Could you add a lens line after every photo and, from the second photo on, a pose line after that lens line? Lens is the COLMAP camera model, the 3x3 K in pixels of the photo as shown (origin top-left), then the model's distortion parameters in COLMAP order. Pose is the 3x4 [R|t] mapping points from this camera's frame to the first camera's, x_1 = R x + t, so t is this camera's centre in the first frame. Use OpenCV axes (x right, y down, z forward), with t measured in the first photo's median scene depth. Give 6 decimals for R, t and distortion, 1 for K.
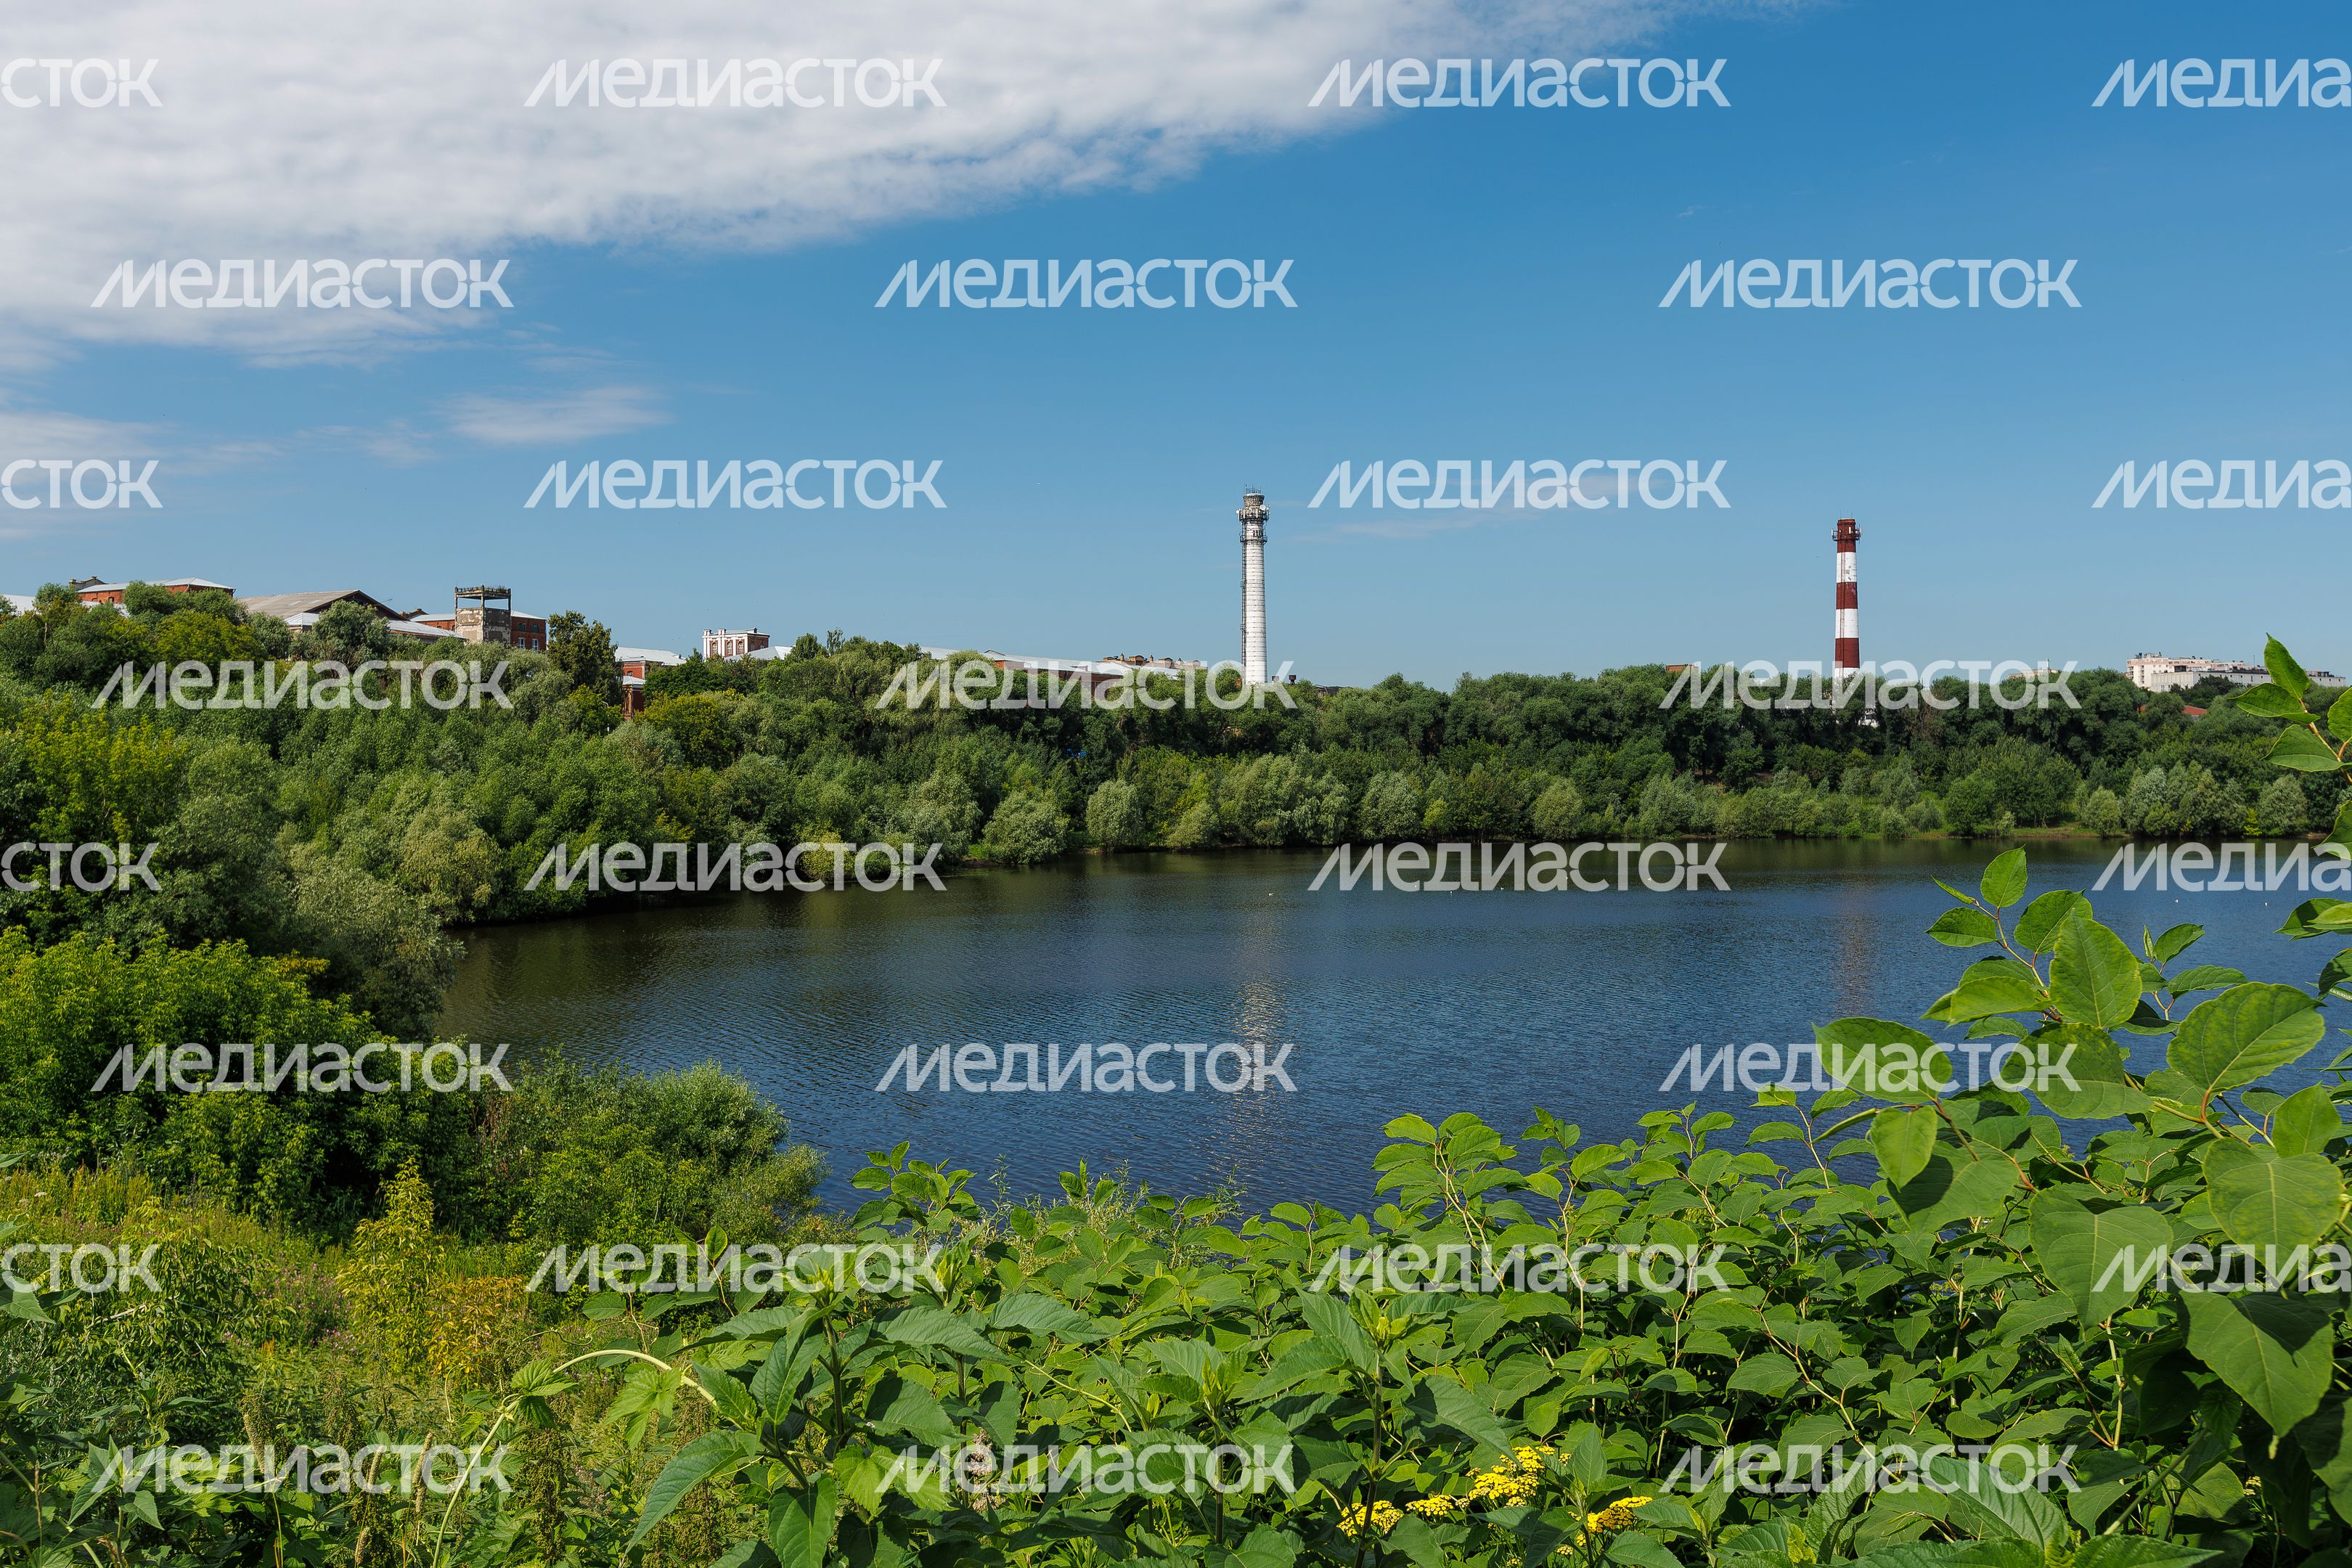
lens RADIAL K [[1907.9, 0, 1159.8], [0, 1907.9, 774.1], [0, 0, 1]] dist [0.008115, 0.002015]
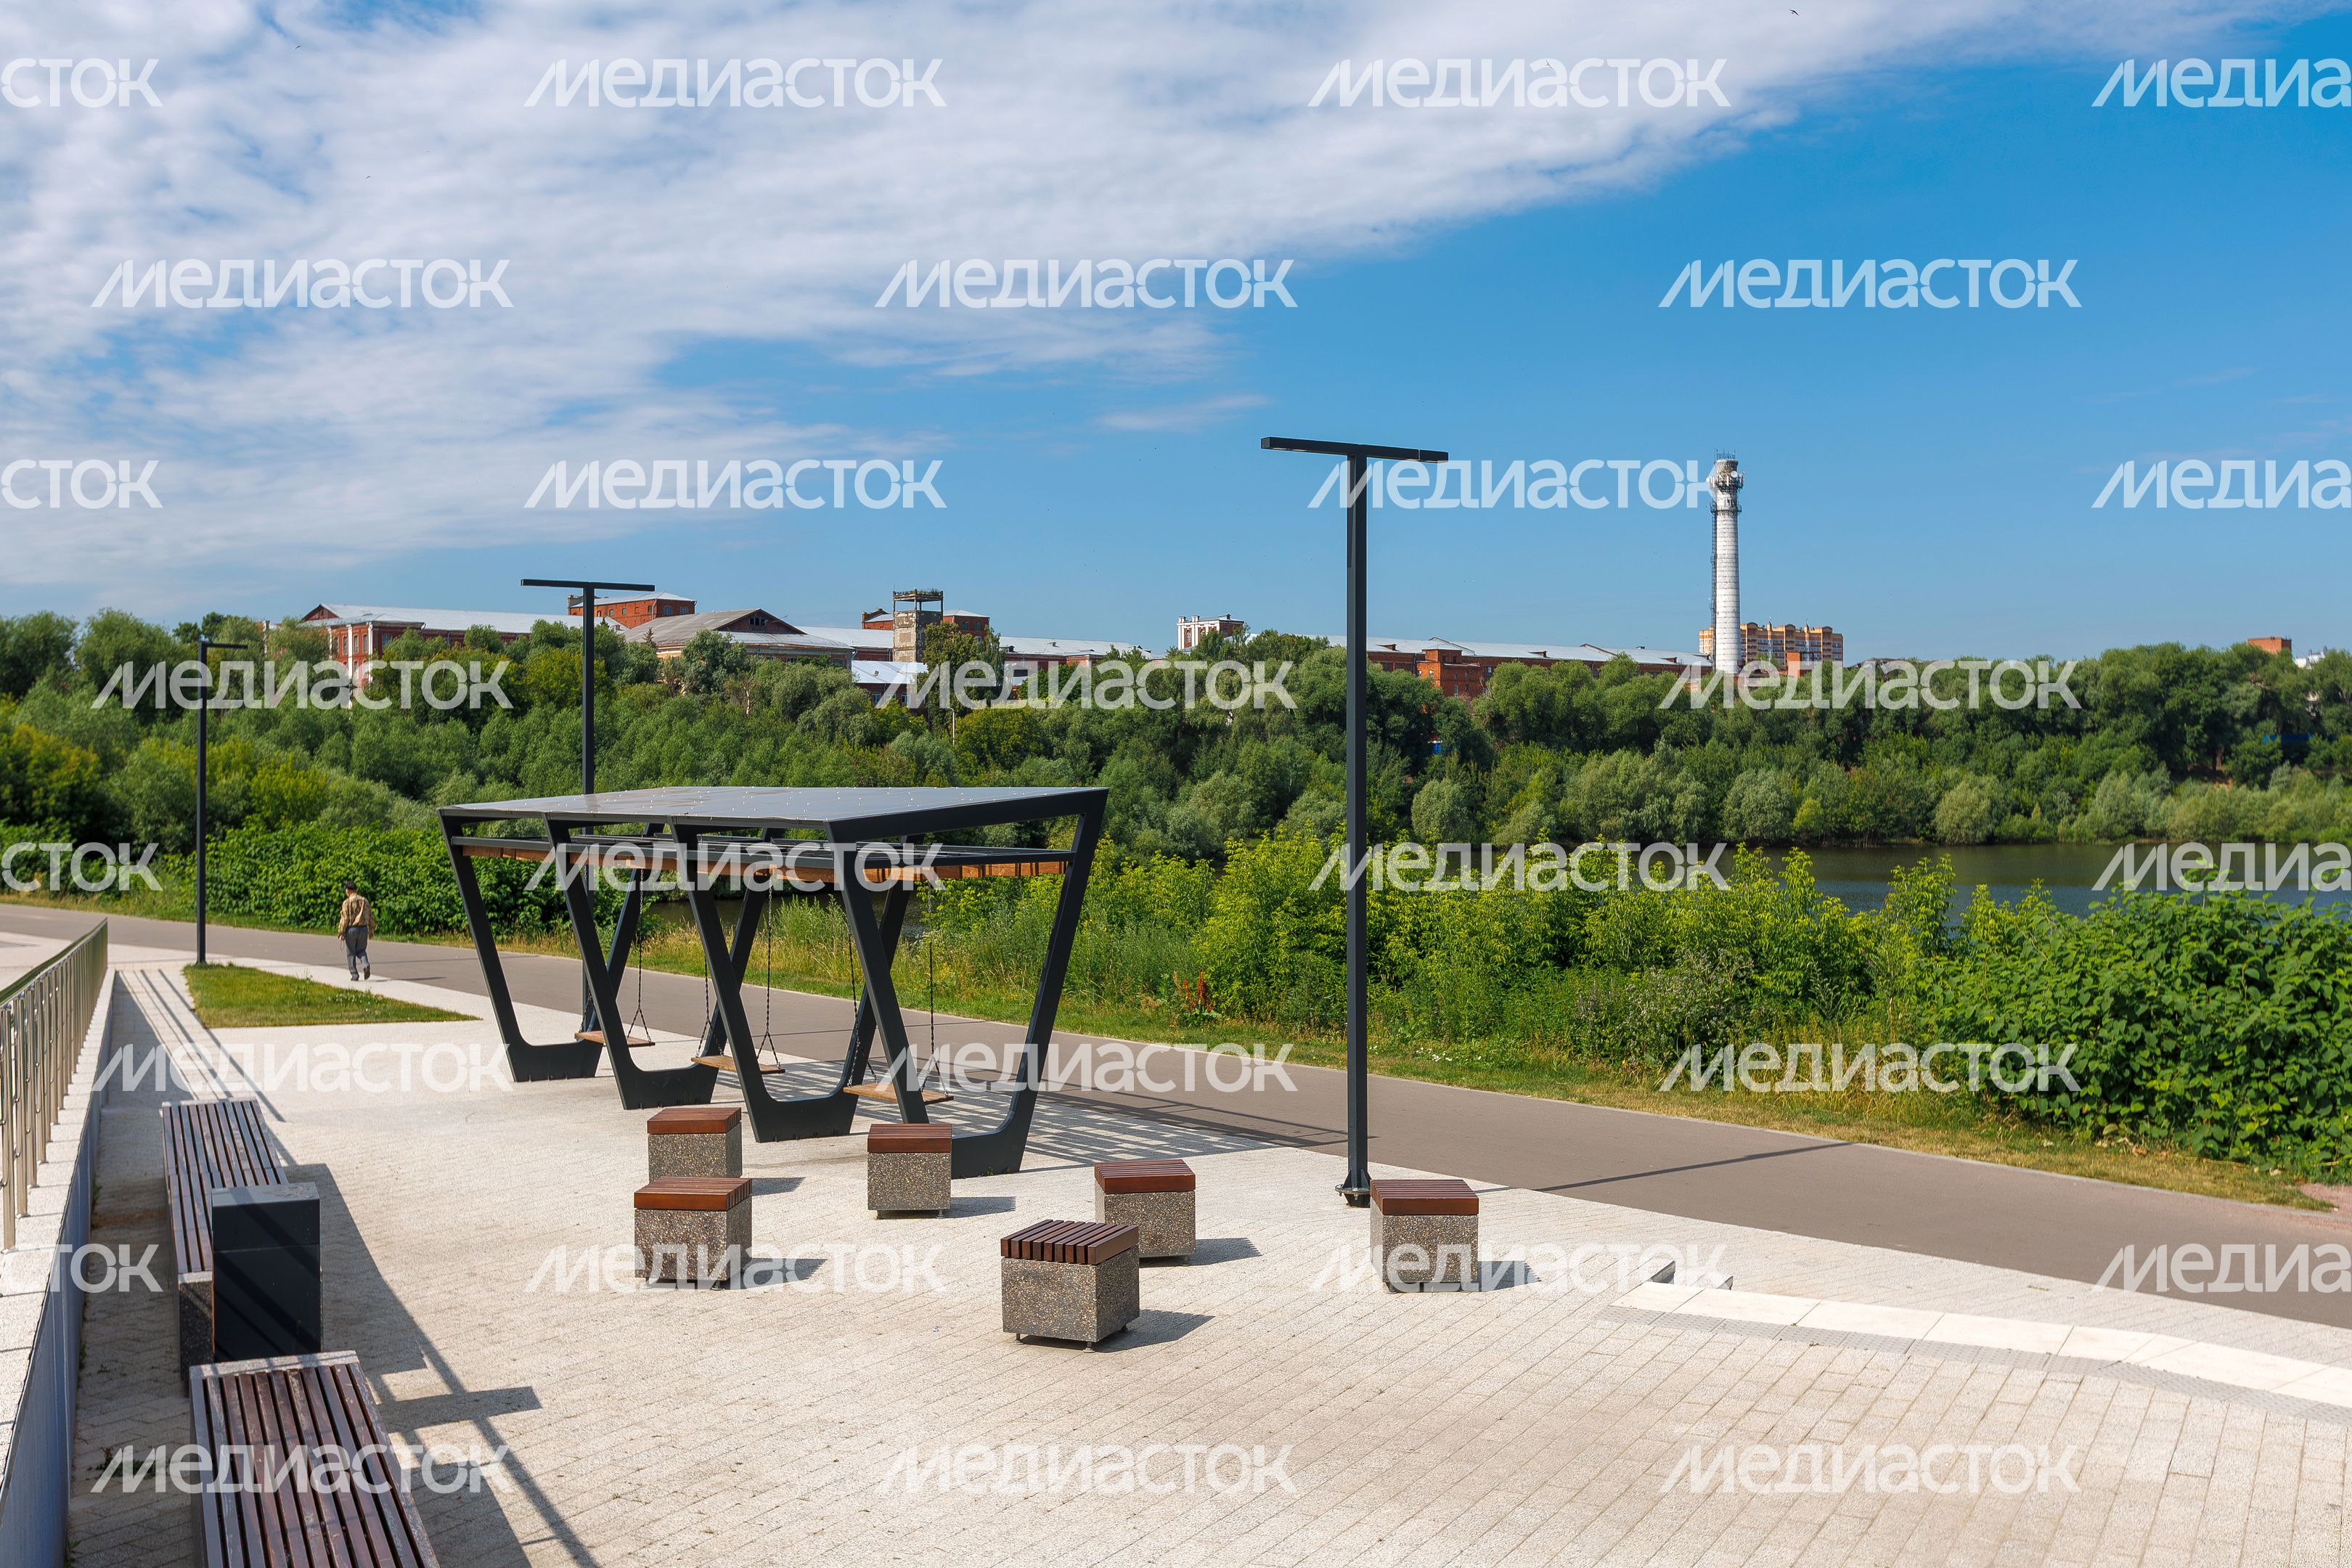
lens RADIAL K [[2295.0, 0, 1186.1], [0, 2295.0, 779.9], [0, 0, 1]] dist [-0.004627, 0.000000]
pose [[0.946733, 0.003643, -0.321999, 0.209985], [0.000378, 0.999923, 0.012424, -0.010022], [0.322020, -0.011884, 0.946658, -0.163475]]
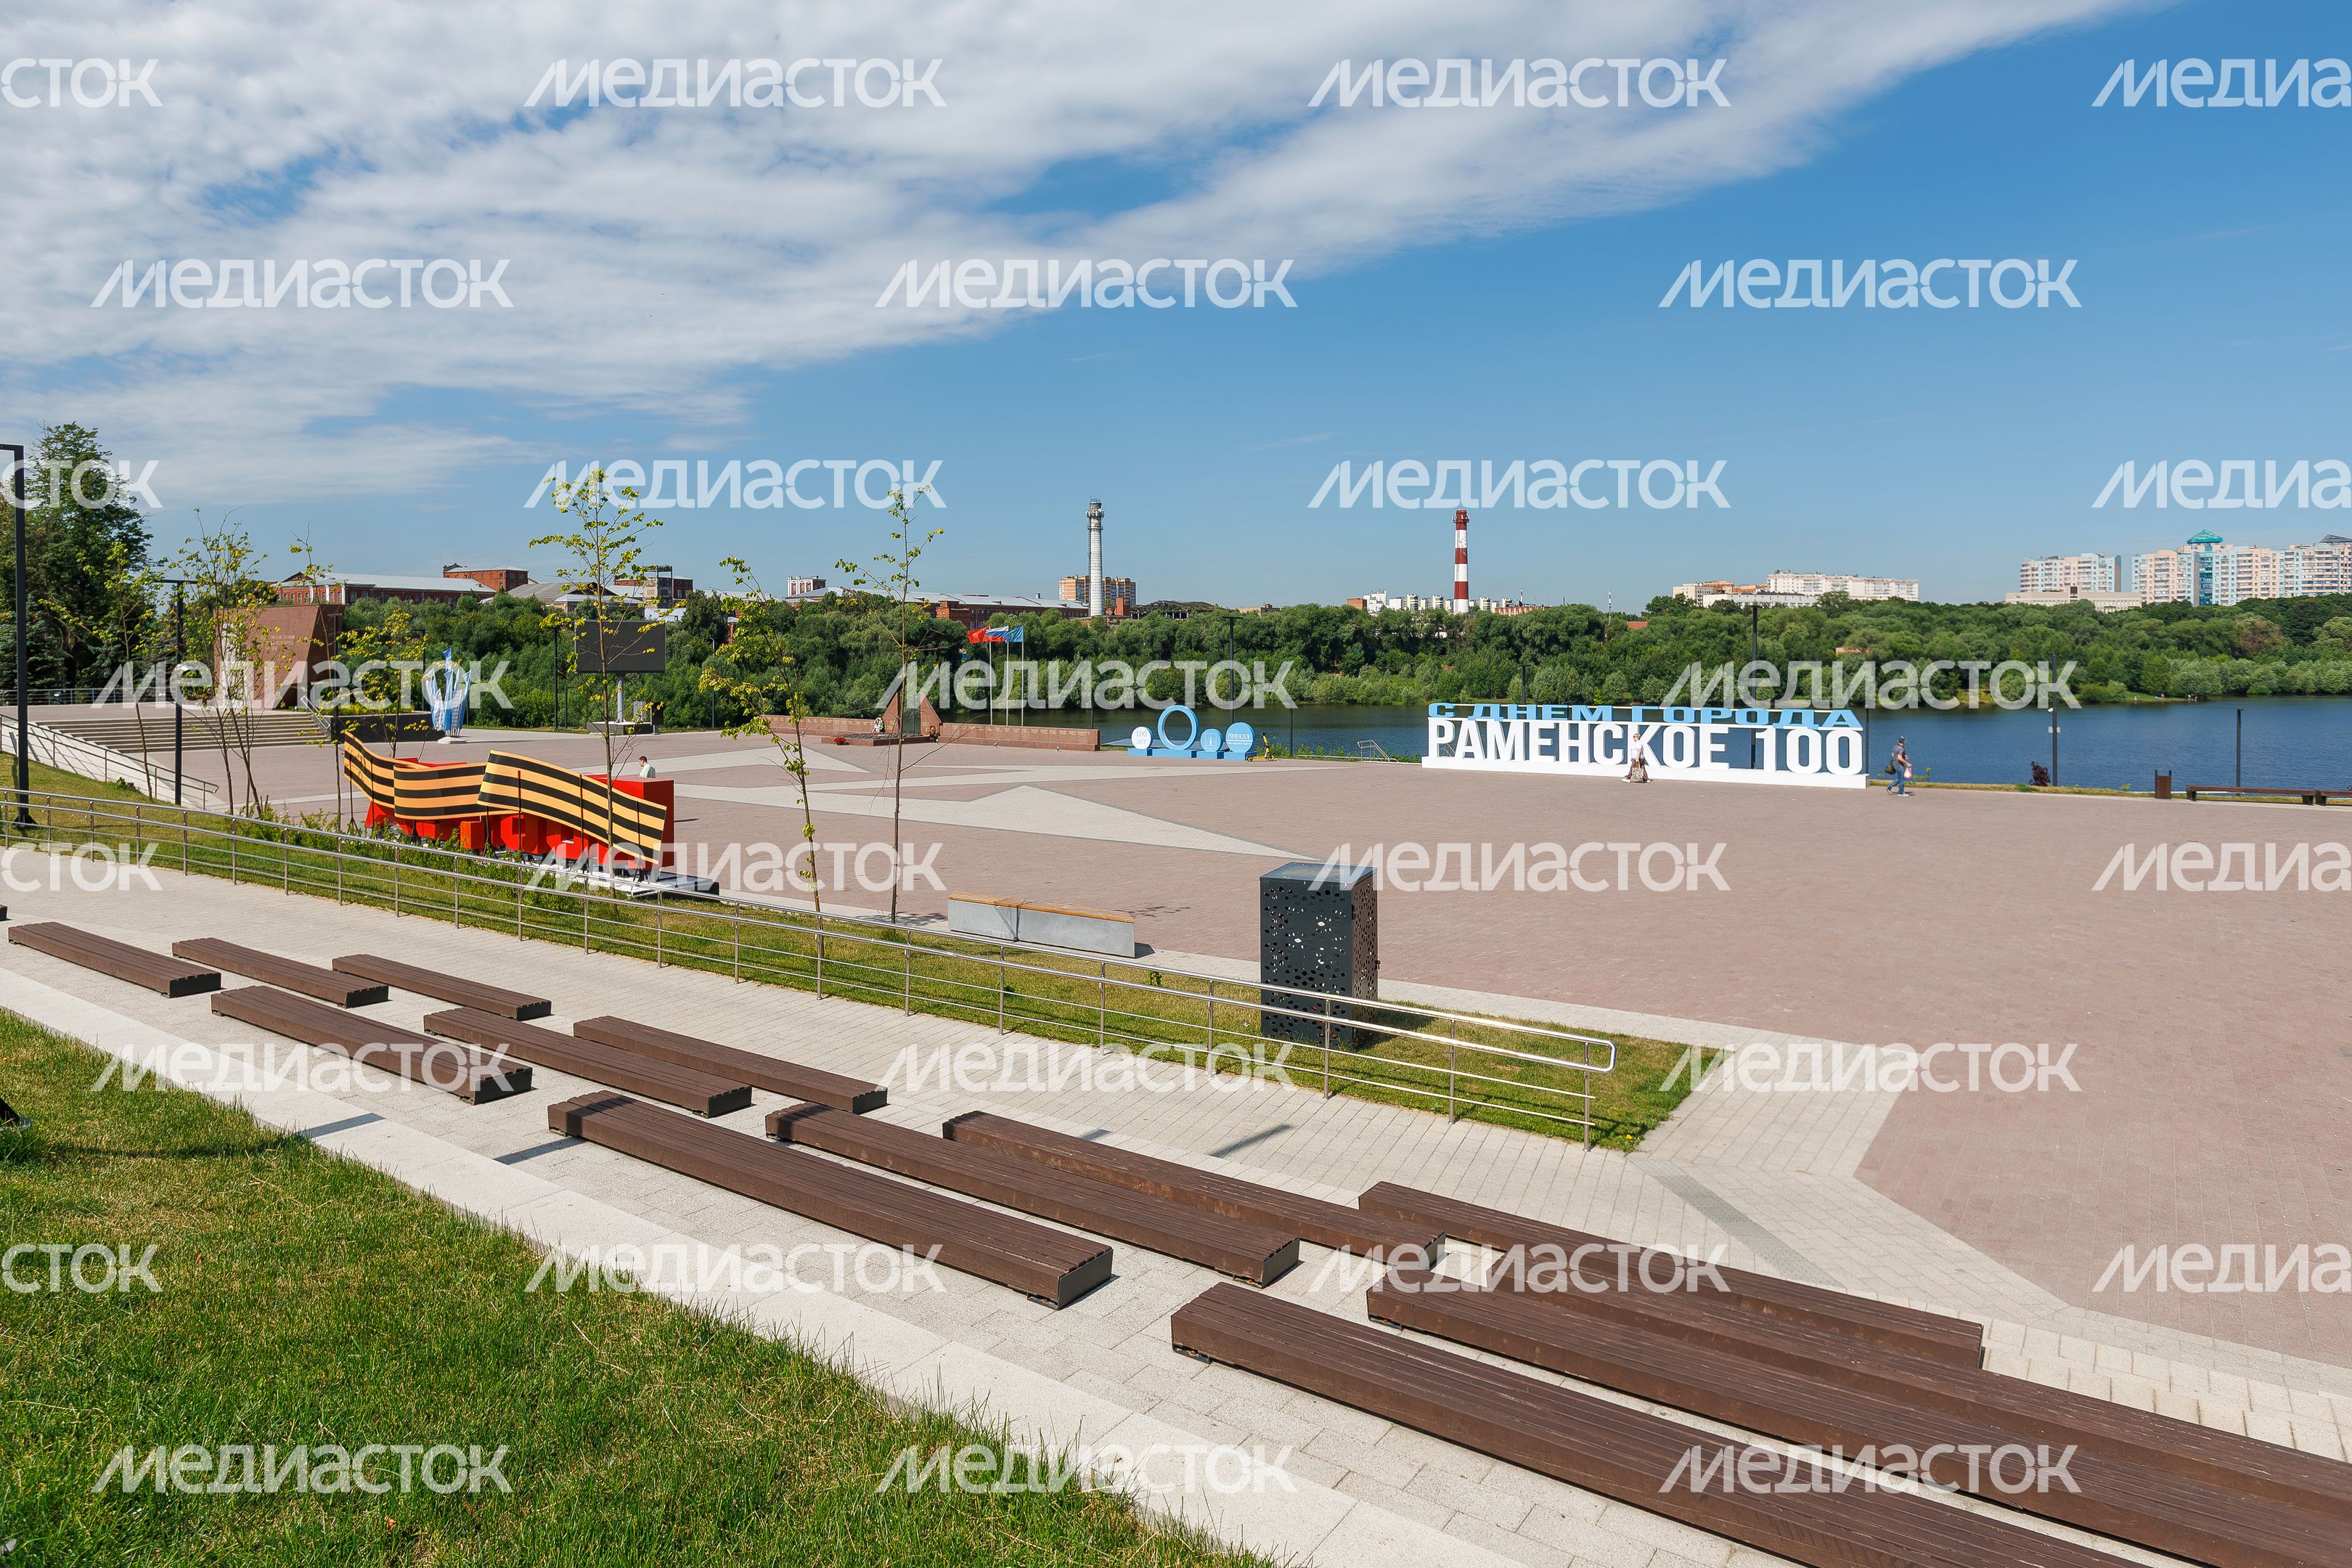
lens RADIAL K [[1430.8, 0, 1104.0], [0, 1430.8, 668.5], [0, 0, 1]] dist [0.008908, 0.001439]
pose [[0.998520, 0.002964, -0.054301, 0.169680], [-0.001799, 0.999767, 0.021492, -0.031086], [0.054352, -0.021363, 0.998293, -0.403133]]
